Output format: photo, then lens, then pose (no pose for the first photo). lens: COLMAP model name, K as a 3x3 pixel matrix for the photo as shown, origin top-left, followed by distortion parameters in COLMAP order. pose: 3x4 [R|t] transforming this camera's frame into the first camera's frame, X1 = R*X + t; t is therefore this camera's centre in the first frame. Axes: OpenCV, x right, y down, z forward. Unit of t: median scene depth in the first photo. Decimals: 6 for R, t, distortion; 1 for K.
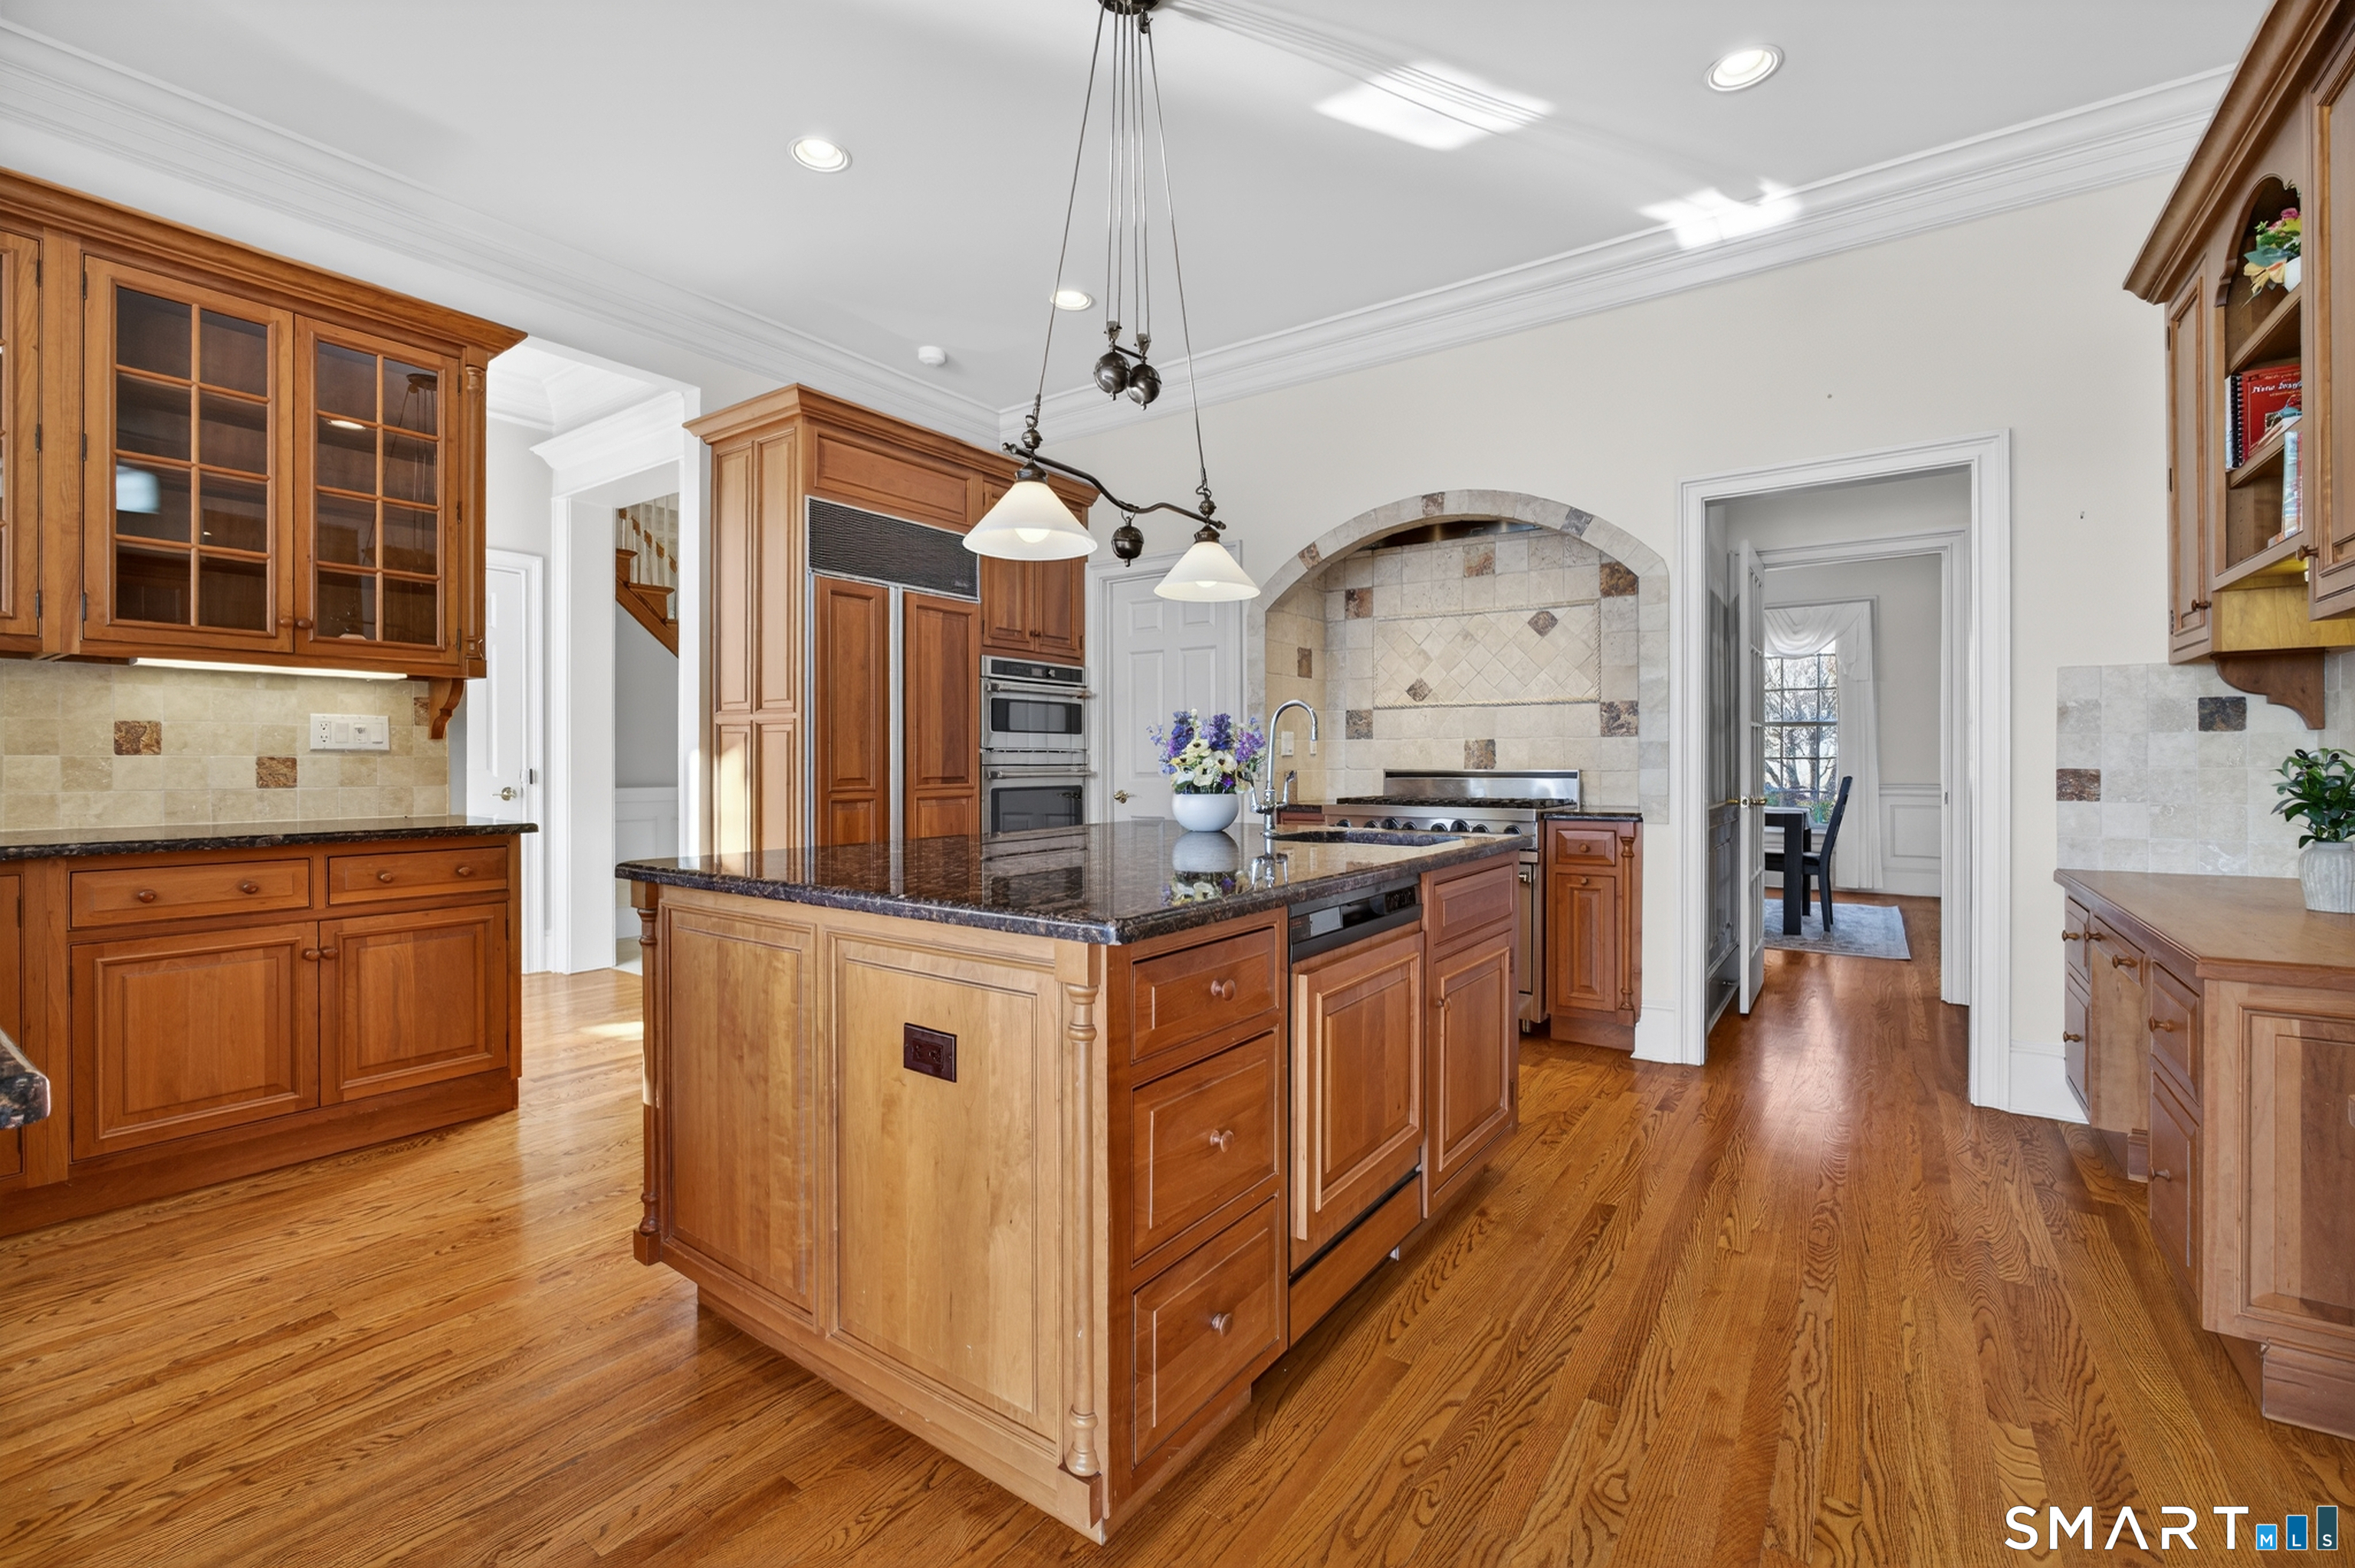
lens RADIAL K [[1010.5, 0, 1162.5], [0, 1010.5, 768.7], [0, 0, 1]] dist [-0.005359, 0.000145]
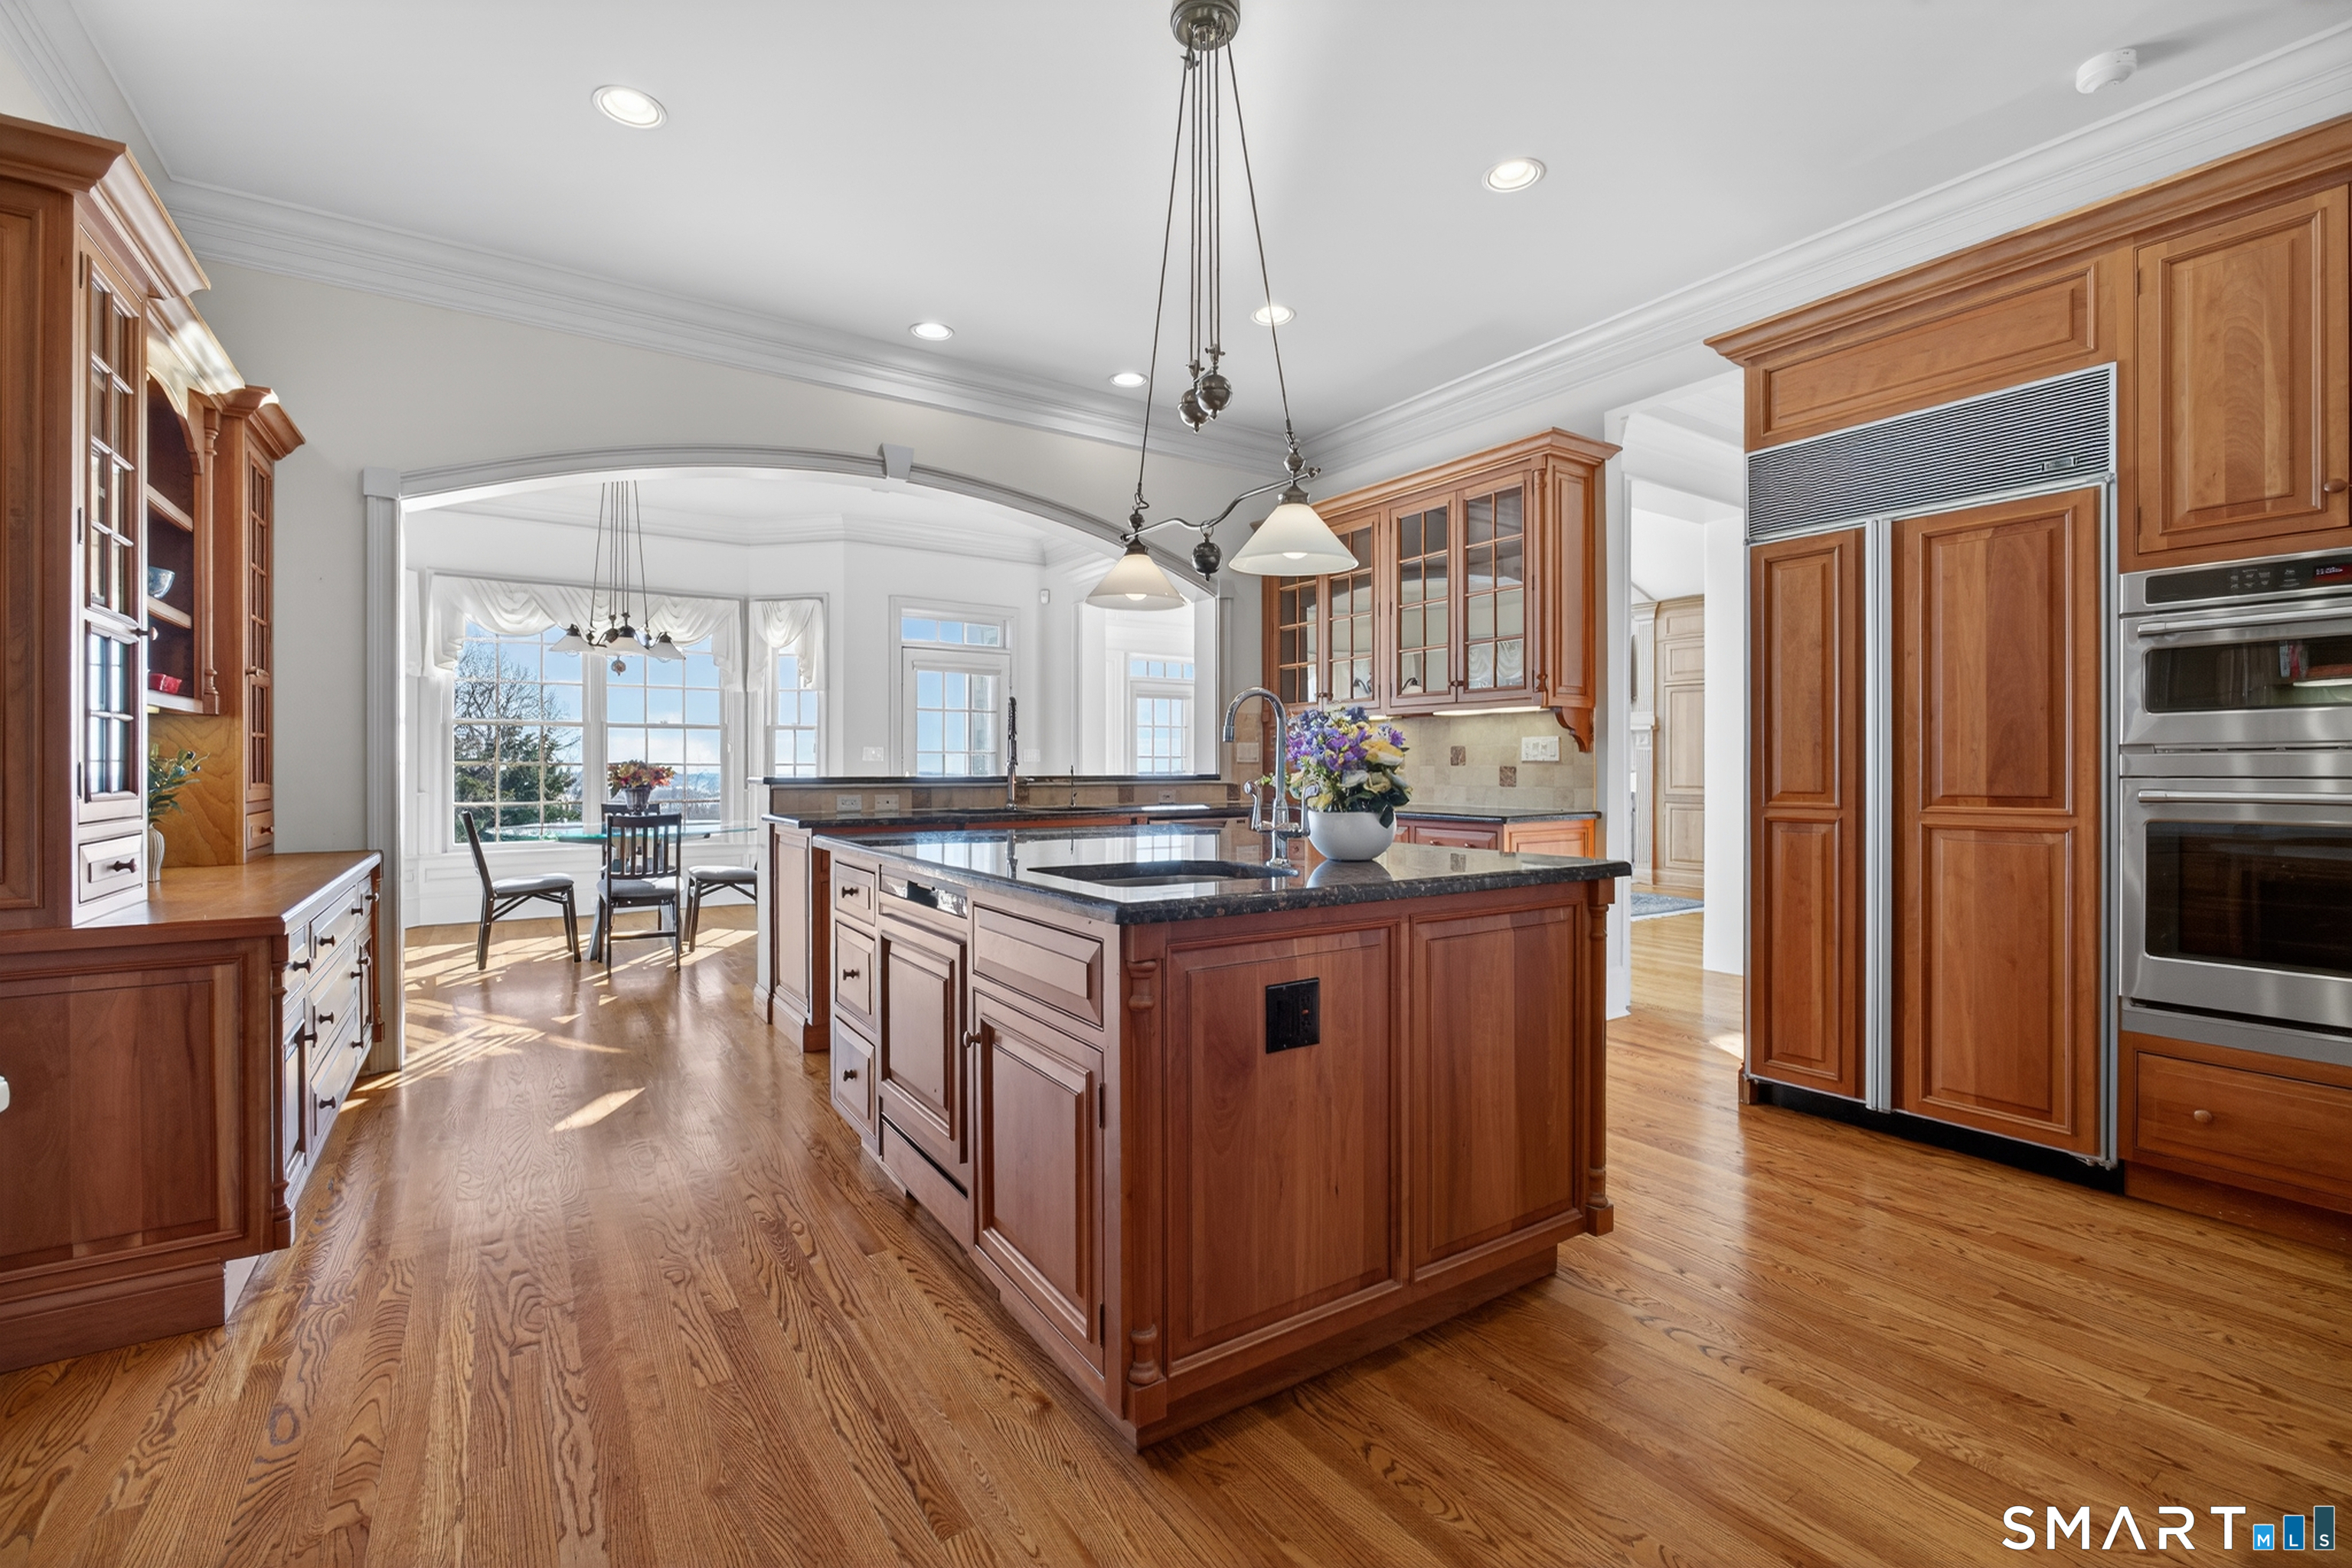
lens RADIAL K [[1009.3, 0, 1166.2], [0, 1009.3, 771.3], [0, 0, 1]] dist [-0.005359, 0.000145]
pose [[-0.360718, 0.001260, -0.932674, 0.841844], [-0.008772, 0.999950, 0.004744, -0.007614], [0.932634, 0.009893, -0.360689, 1.185958]]
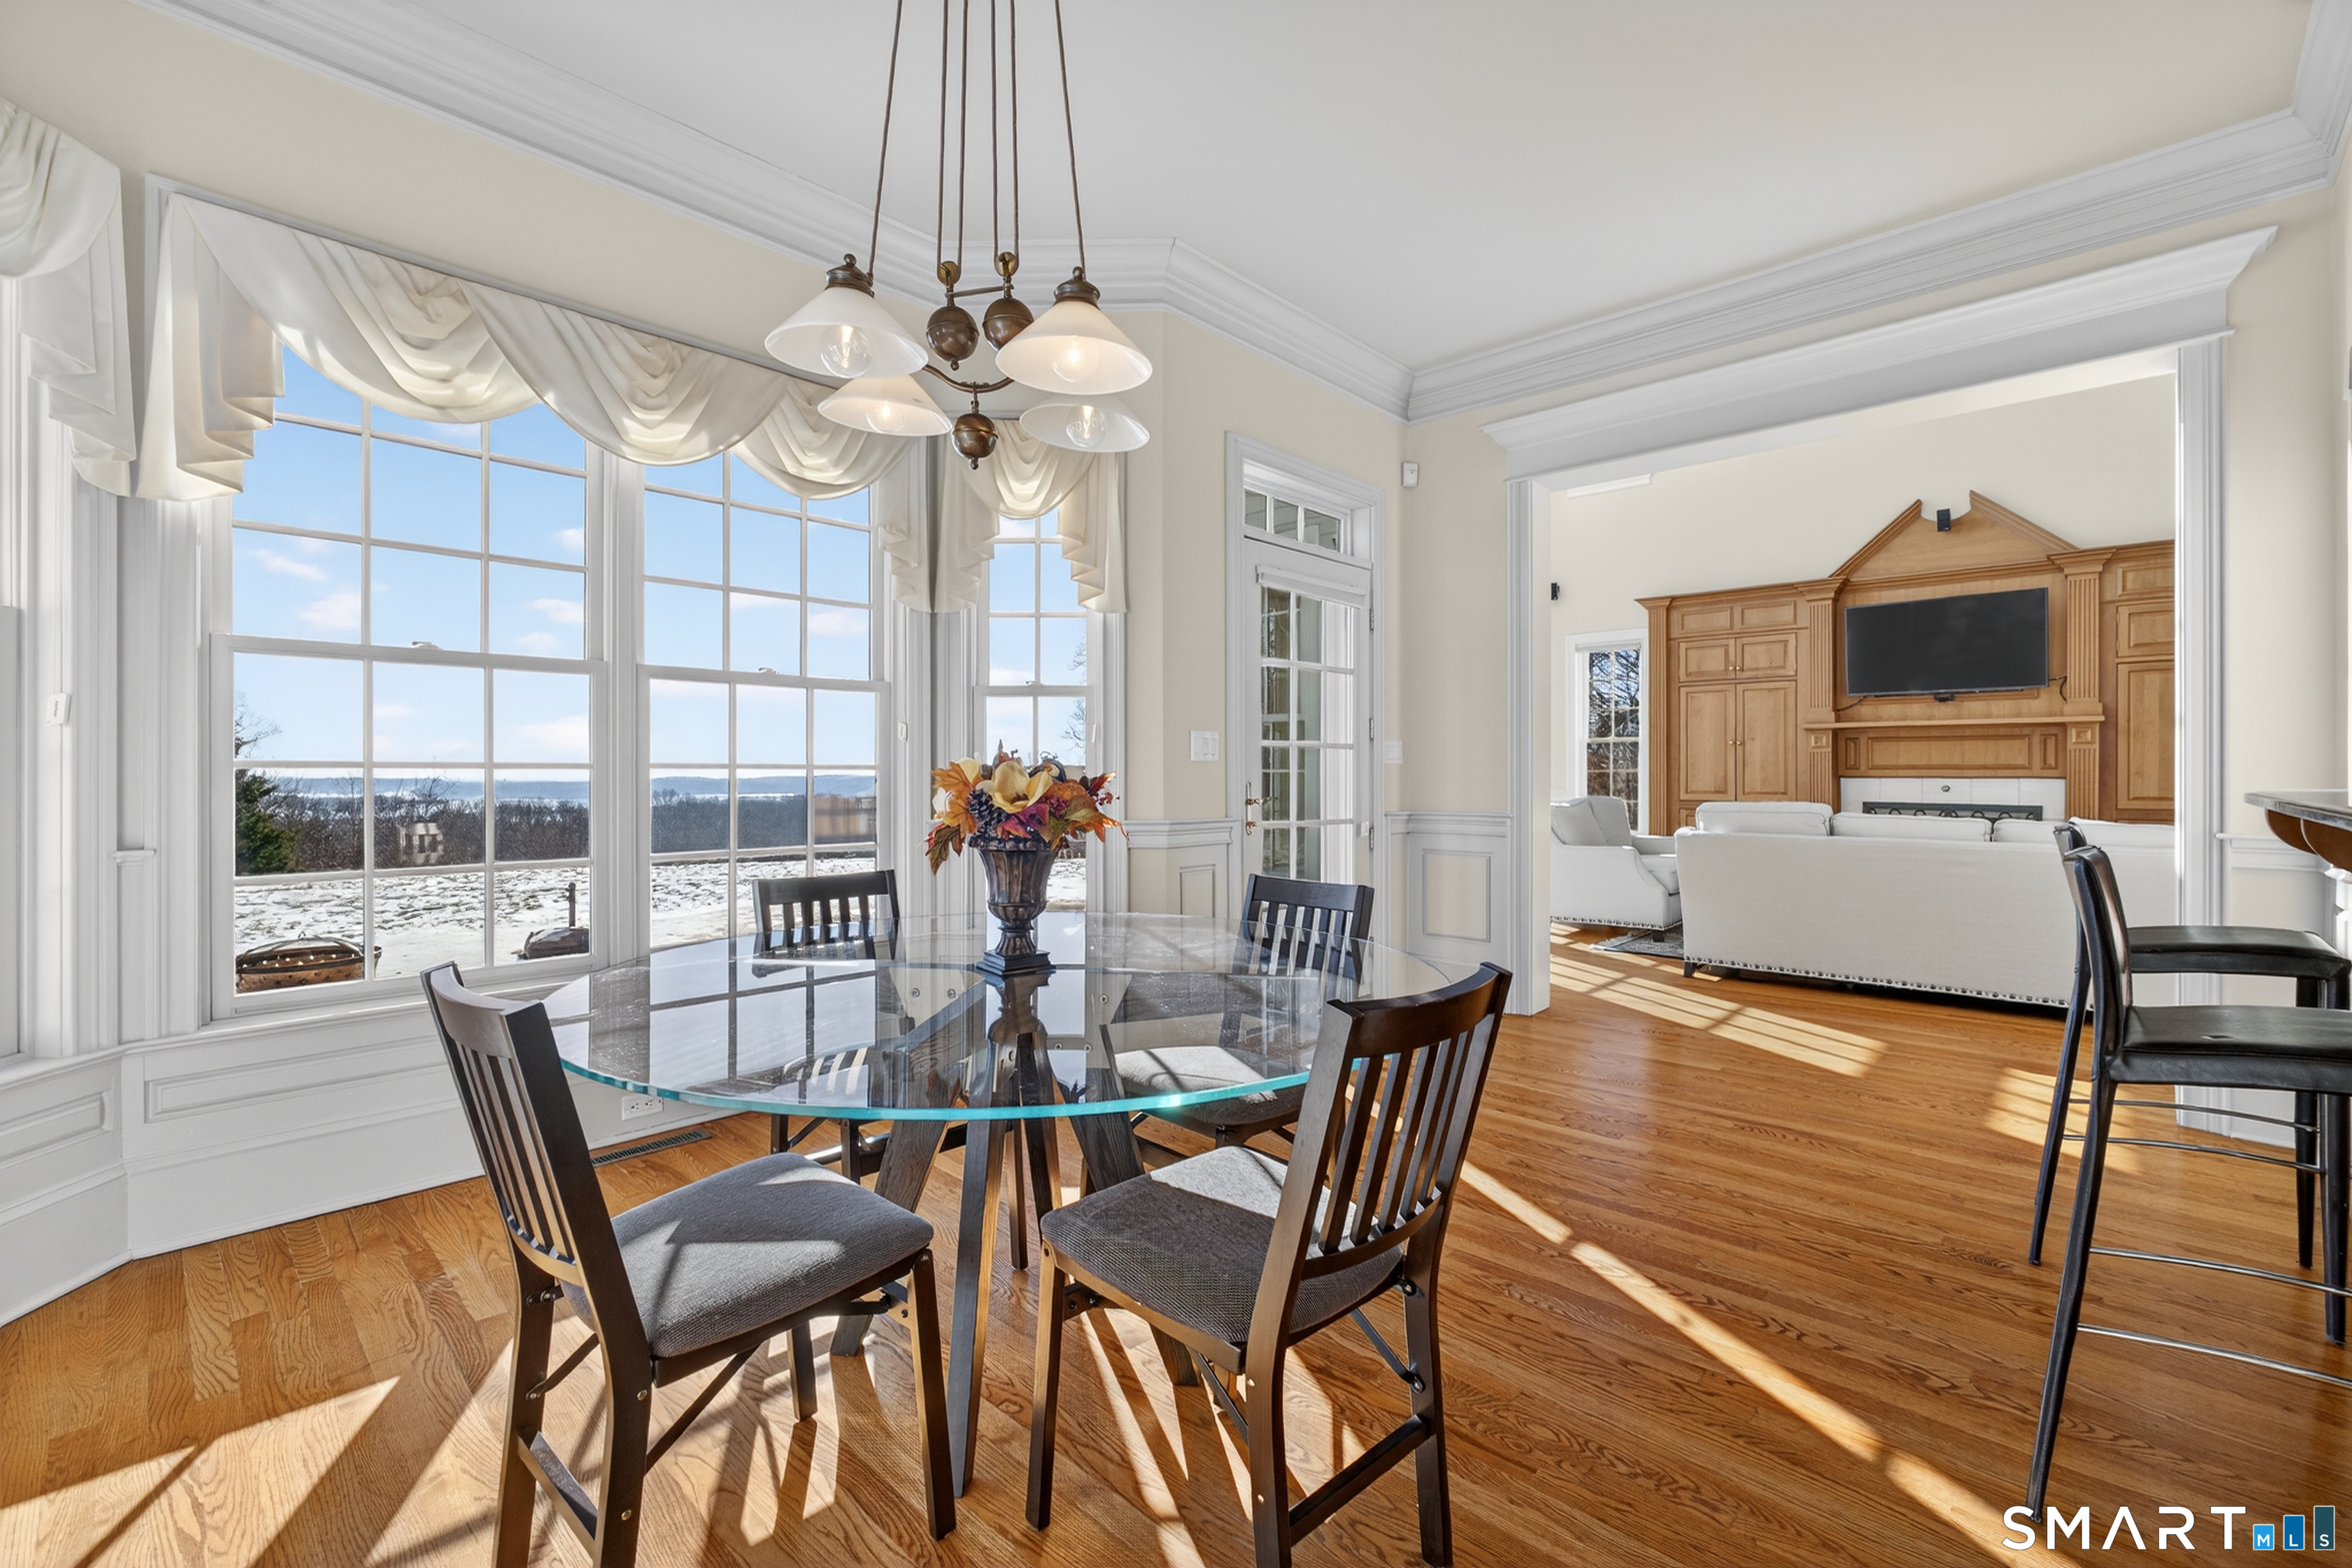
lens RADIAL K [[1009.3, 0, 1171.7], [0, 1009.3, 775.3], [0, 0, 1]] dist [-0.005359, 0.000145]
pose [[-0.152546, 0.002652, -0.988293, 0.493861], [-0.008933, 0.999952, 0.004063, -0.005423], [0.988256, 0.009448, -0.152515, 0.598169]]
